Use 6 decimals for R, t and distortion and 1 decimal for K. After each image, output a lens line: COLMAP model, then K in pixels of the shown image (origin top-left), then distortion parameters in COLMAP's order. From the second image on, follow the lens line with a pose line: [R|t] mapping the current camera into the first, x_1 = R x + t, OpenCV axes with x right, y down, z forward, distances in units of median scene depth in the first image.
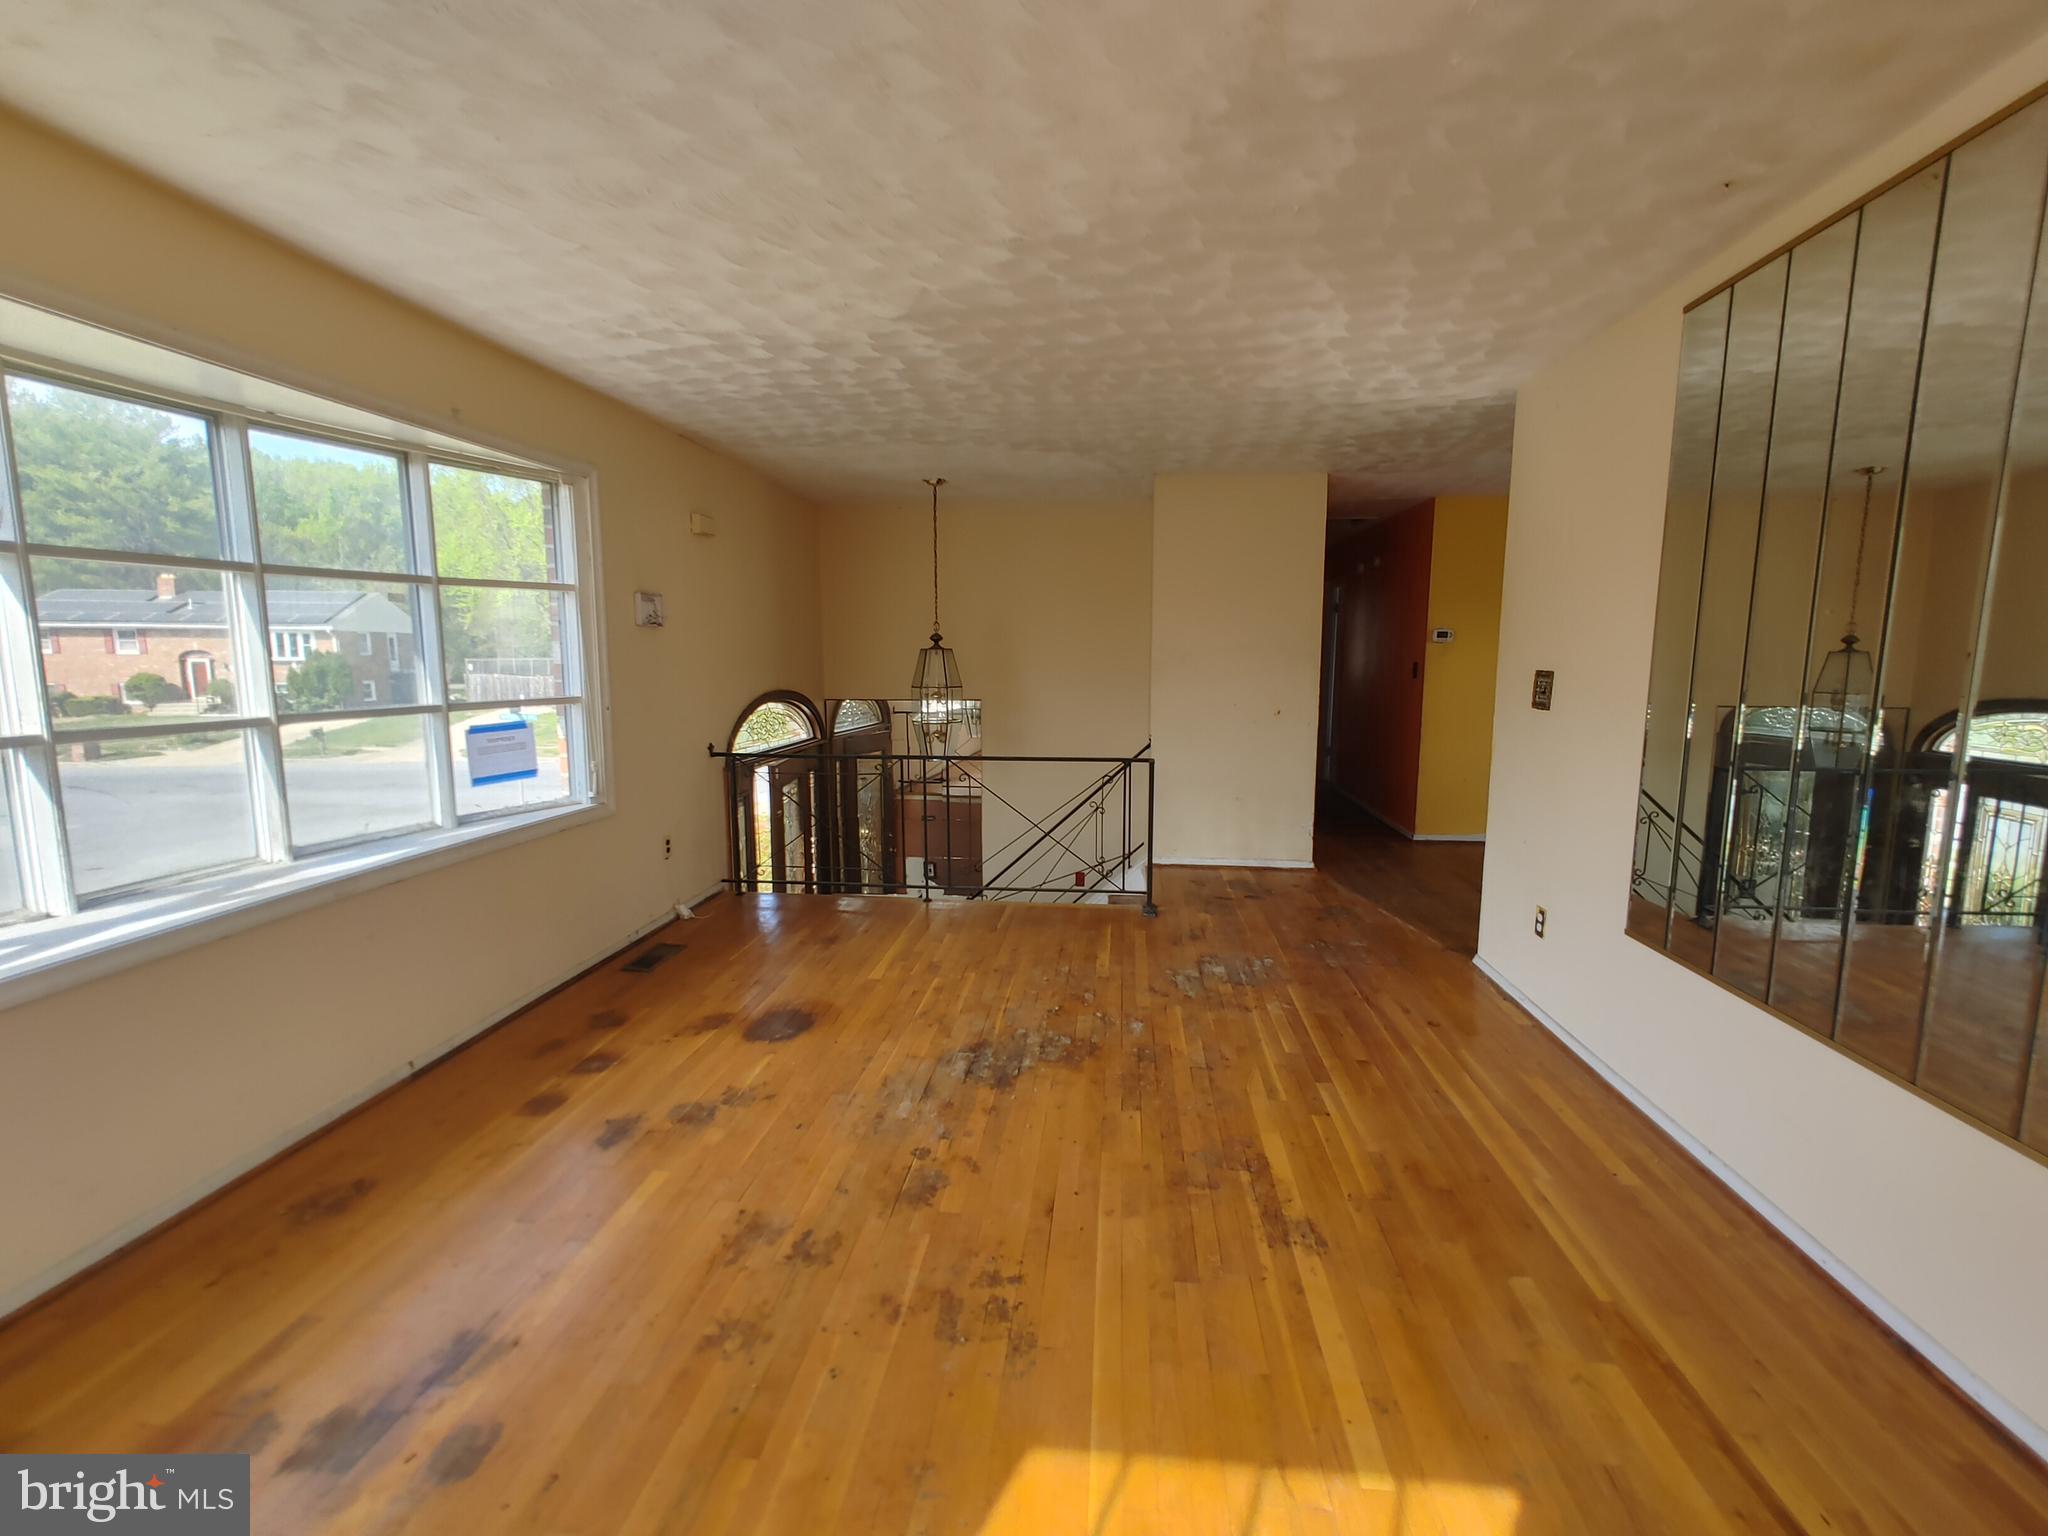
lens RADIAL K [[884.8, 0, 1023.8], [0, 884.8, 777.1], [0, 0, 1]] dist [0.000867, 0.000127]
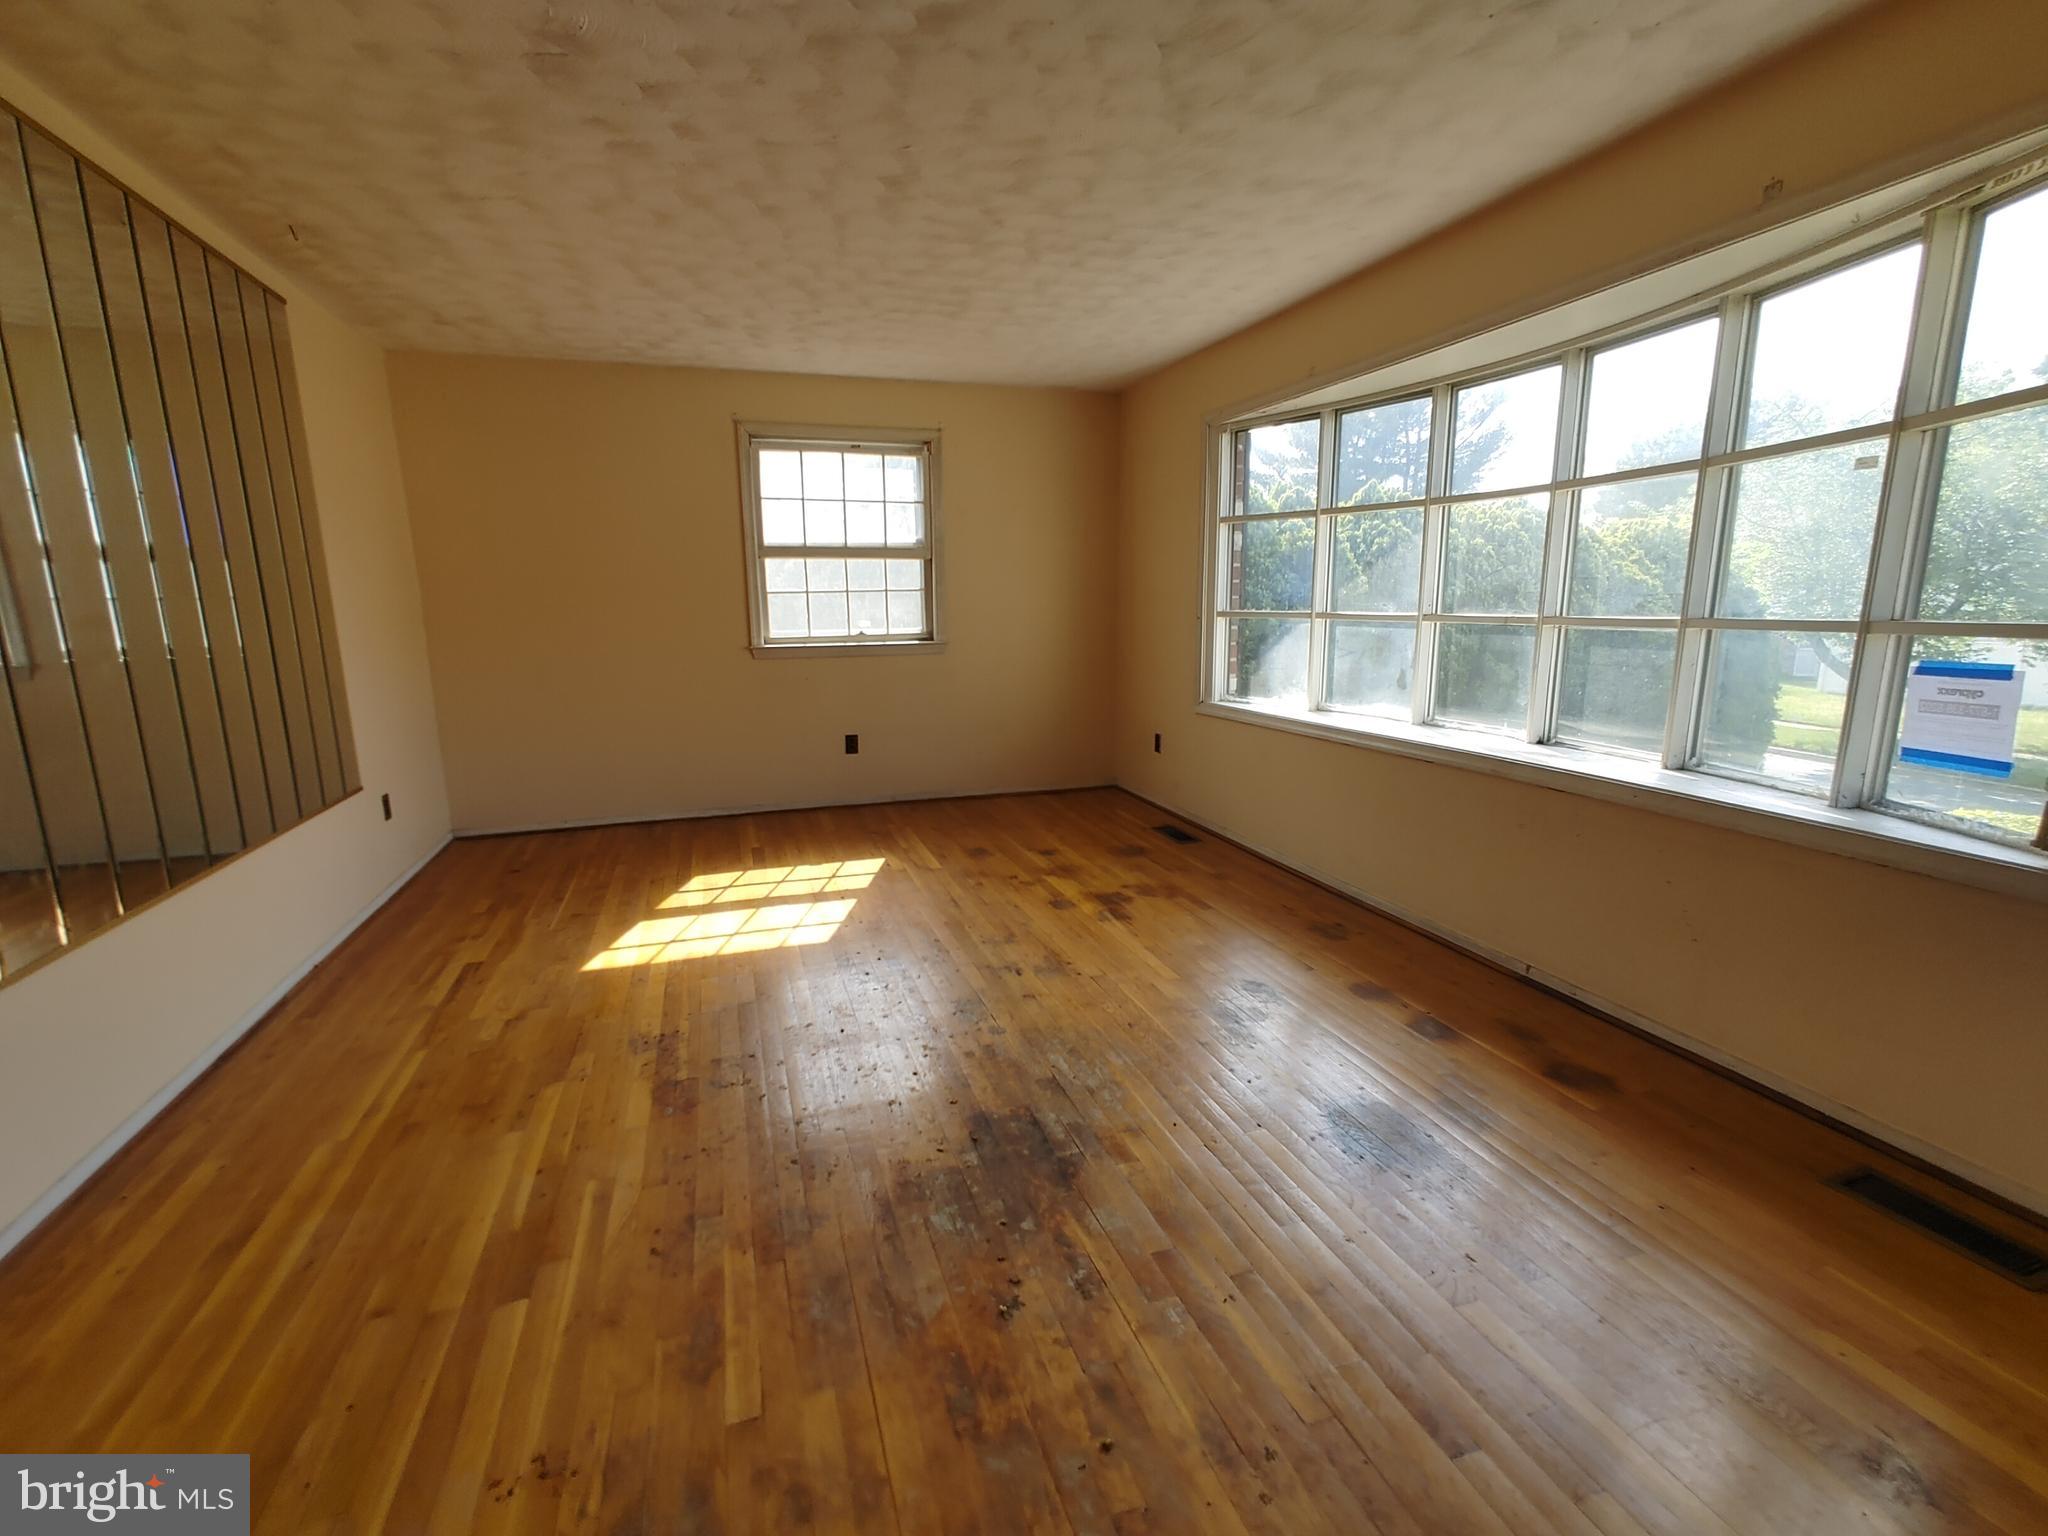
lens RADIAL K [[884.8, 0, 1023.8], [0, 884.8, 777.1], [0, 0, 1]] dist [0.000867, 0.000127]
pose [[-0.904463, 0.093378, -0.416206, 0.248486], [-0.049392, 0.946254, 0.319632, -0.191571], [0.423683, 0.309652, -0.851239, 1.678350]]
